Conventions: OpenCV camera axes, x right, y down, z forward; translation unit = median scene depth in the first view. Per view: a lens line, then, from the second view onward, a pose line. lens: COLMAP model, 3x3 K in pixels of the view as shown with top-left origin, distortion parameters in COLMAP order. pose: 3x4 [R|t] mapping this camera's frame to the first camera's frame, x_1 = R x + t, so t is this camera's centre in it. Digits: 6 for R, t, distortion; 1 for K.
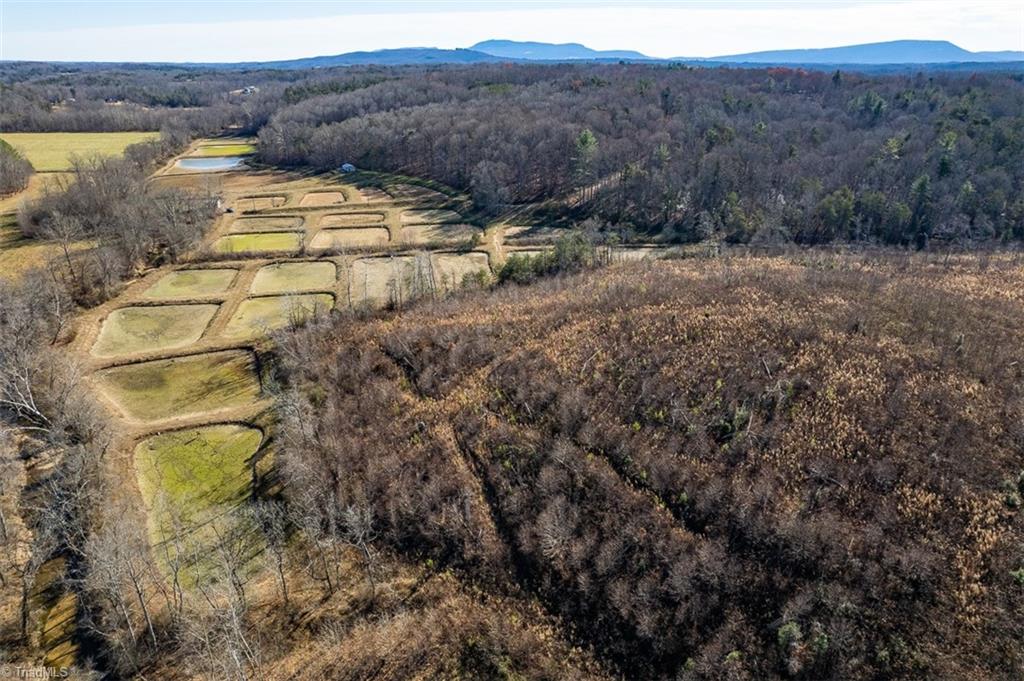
lens RADIAL K [[657.0, 0, 512.0], [0, 657.0, 340.5], [0, 0, 1]] dist [-0.089970, 0.081471]
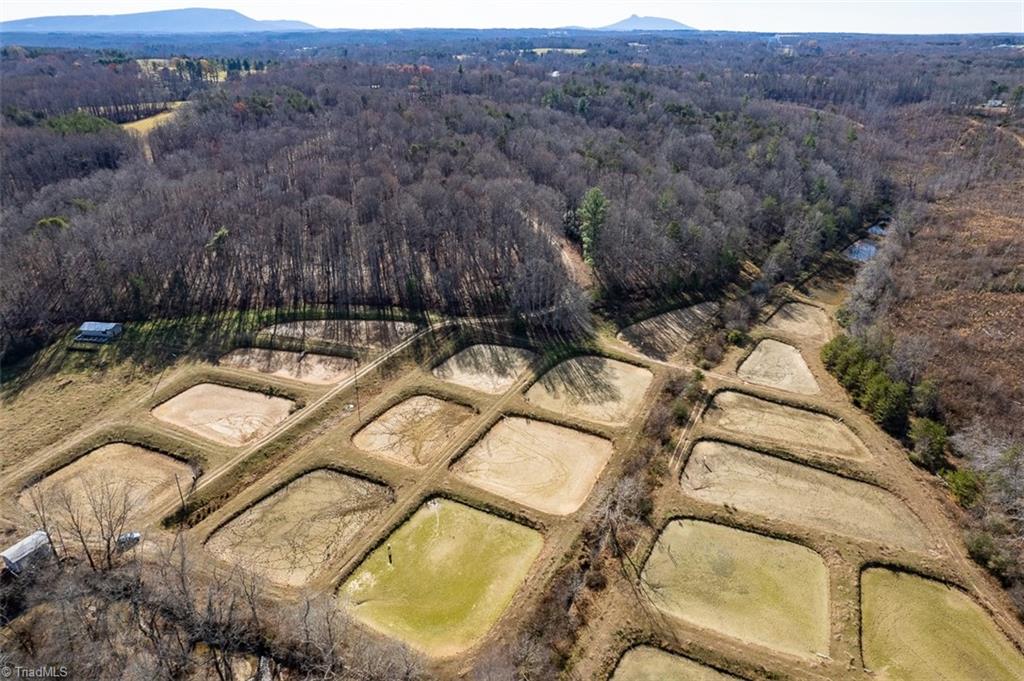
lens RADIAL K [[657.0, 0, 512.0], [0, 657.0, 340.5], [0, 0, 1]] dist [-0.089970, 0.081471]
pose [[0.591083, -0.353732, 0.724910, -0.682965], [0.322025, 0.927470, 0.189999, -0.398348], [-0.739541, 0.121134, 0.662122, 0.685201]]
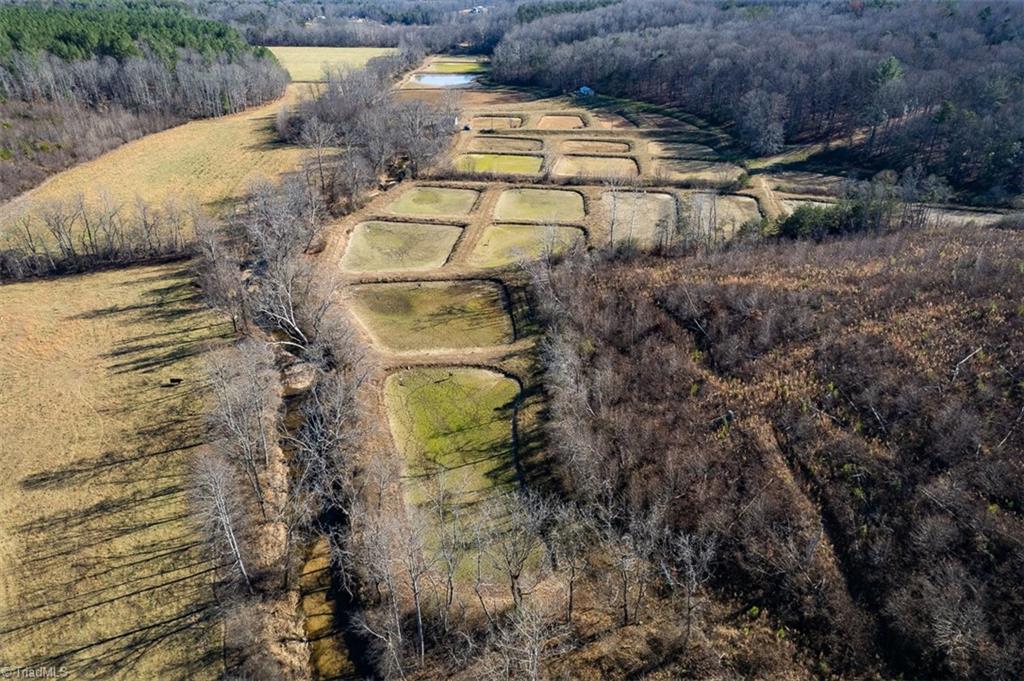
lens RADIAL K [[657.0, 0, 512.0], [0, 657.0, 340.5], [0, 0, 1]] dist [-0.089970, 0.081471]
pose [[0.953653, 0.145291, -0.263508, -0.090254], [-0.119422, 0.986534, 0.111752, -0.006956], [0.276196, -0.075104, 0.958162, 0.083845]]
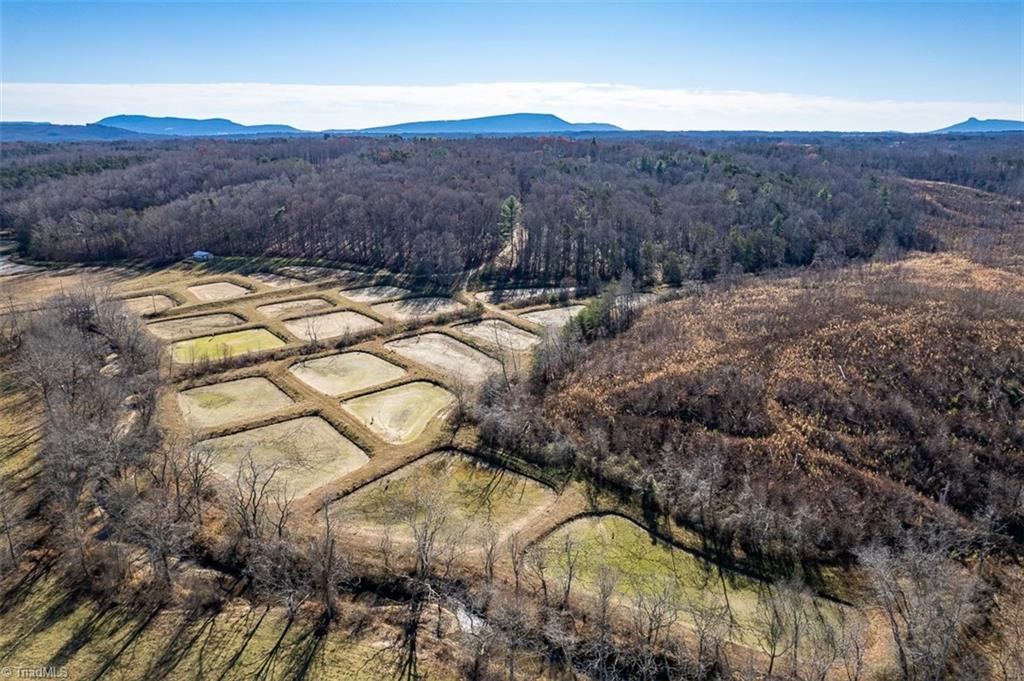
lens RADIAL K [[657.0, 0, 512.0], [0, 657.0, 340.5], [0, 0, 1]] dist [-0.089970, 0.081471]
pose [[0.877124, -0.151125, 0.455866, -0.476828], [0.195792, 0.979261, -0.052083, -0.045141], [-0.438541, 0.134938, 0.888523, 0.106376]]
